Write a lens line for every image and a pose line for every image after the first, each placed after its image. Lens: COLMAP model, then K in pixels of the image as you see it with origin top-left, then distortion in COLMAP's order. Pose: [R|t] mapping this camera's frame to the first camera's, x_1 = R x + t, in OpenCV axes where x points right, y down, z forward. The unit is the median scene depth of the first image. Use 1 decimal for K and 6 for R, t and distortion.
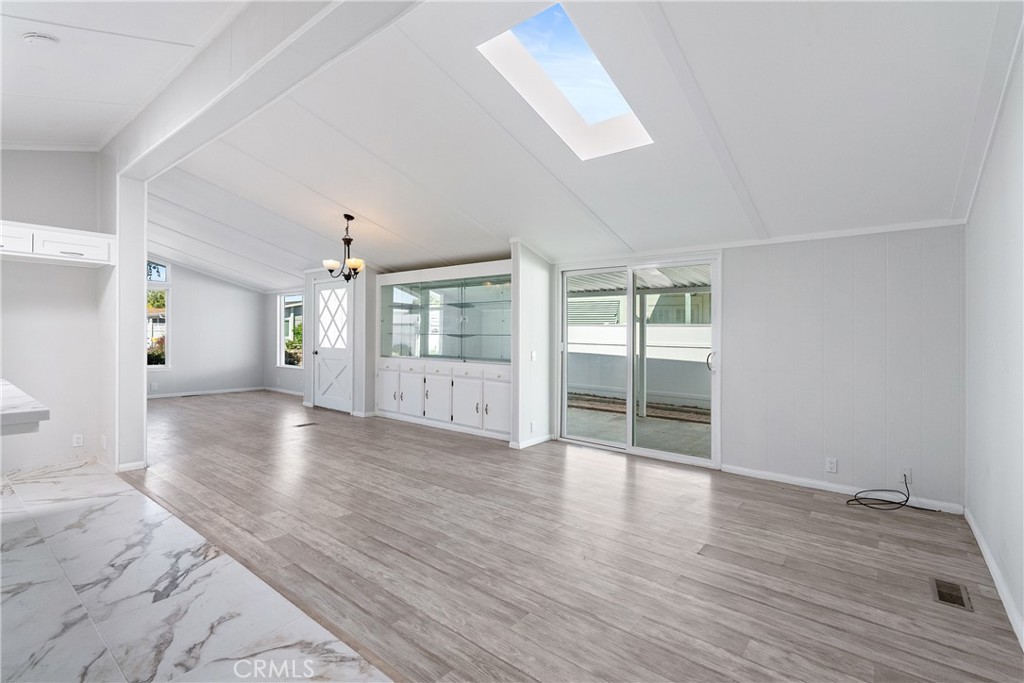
lens RADIAL K [[469.7, 0, 515.8], [0, 469.7, 332.7], [0, 0, 1]] dist [-0.005688, 0.002593]
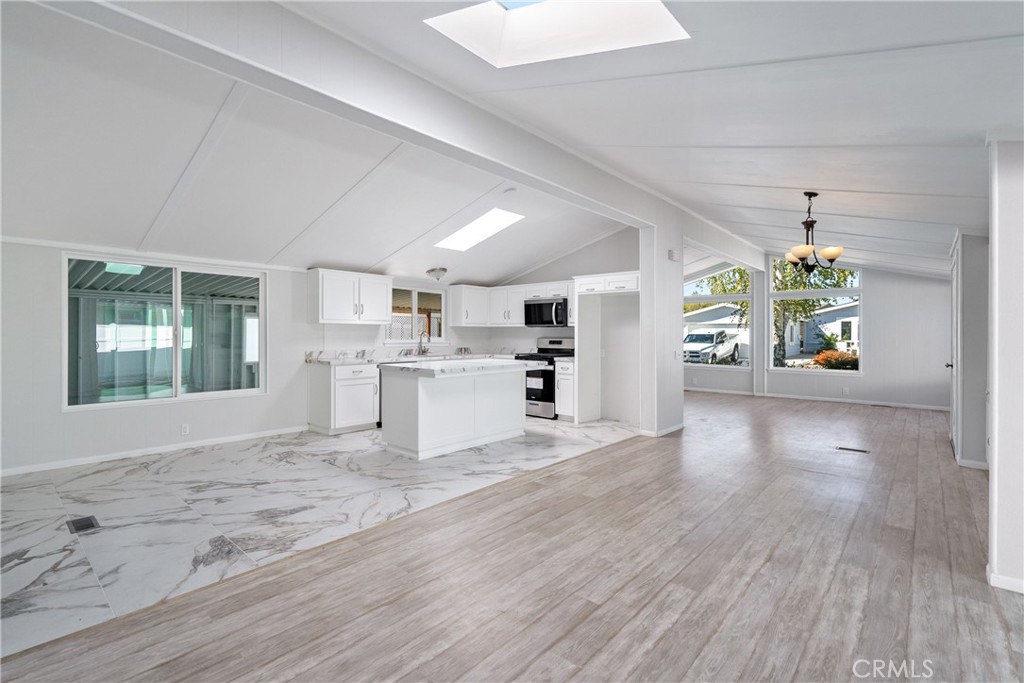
lens RADIAL K [[469.7, 0, 512.8], [0, 469.7, 342.8], [0, 0, 1]] dist [-0.005688, 0.002593]
pose [[-0.052733, 0.005914, -0.998591, 0.925908], [-0.000327, 0.999982, 0.005939, 0.009070], [0.998609, 0.000640, -0.052730, 1.030024]]
